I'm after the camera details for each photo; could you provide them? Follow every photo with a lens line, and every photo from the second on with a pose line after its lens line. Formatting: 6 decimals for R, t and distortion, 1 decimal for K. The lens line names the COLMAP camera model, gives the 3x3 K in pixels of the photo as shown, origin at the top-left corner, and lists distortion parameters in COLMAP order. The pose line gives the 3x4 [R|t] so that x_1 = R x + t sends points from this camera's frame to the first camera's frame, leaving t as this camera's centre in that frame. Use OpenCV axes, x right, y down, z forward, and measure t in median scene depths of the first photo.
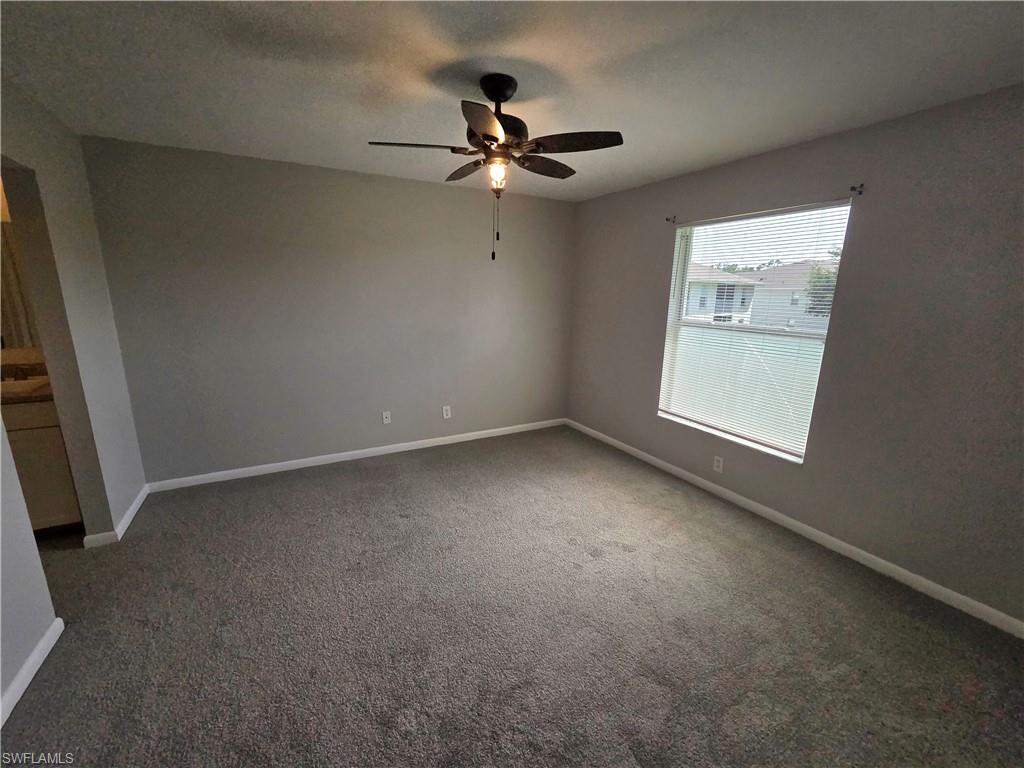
lens RADIAL K [[418.1, 0, 509.7], [0, 418.1, 386.5], [0, 0, 1]] dist [0.001591, -0.000364]
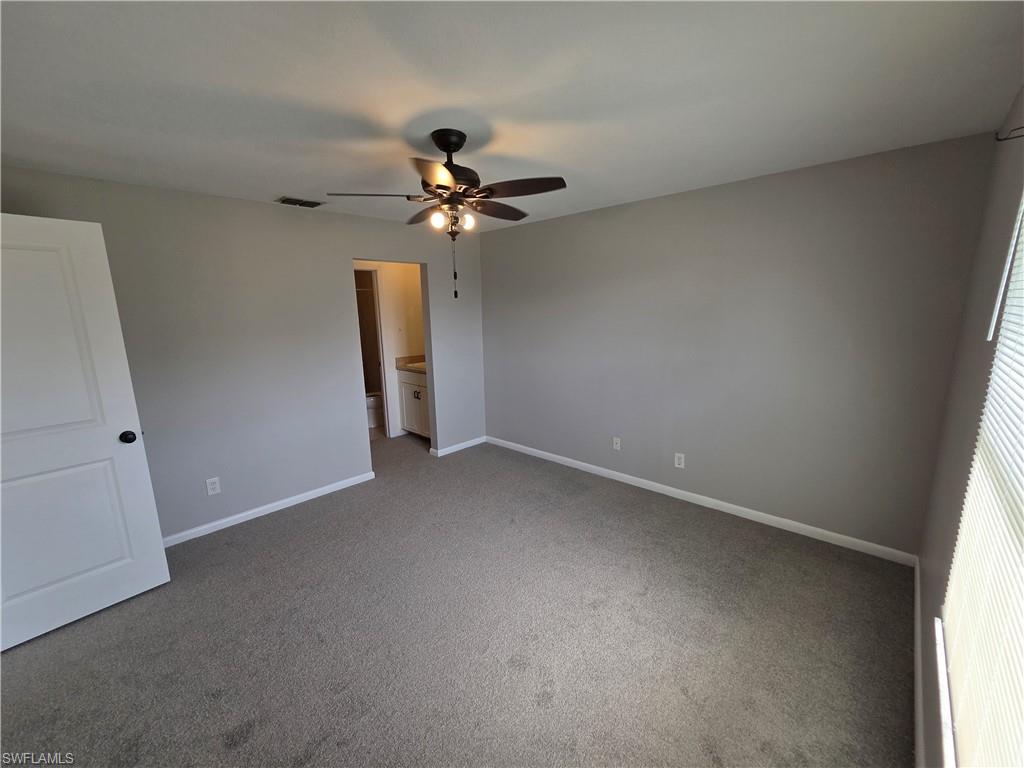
lens RADIAL K [[418.1, 0, 509.7], [0, 418.1, 386.5], [0, 0, 1]] dist [0.001591, -0.000364]
pose [[0.322474, 0.158259, -0.933255, 0.815231], [-0.186548, 0.977214, 0.101254, -0.171067], [0.928014, 0.141445, 0.344649, 0.626981]]
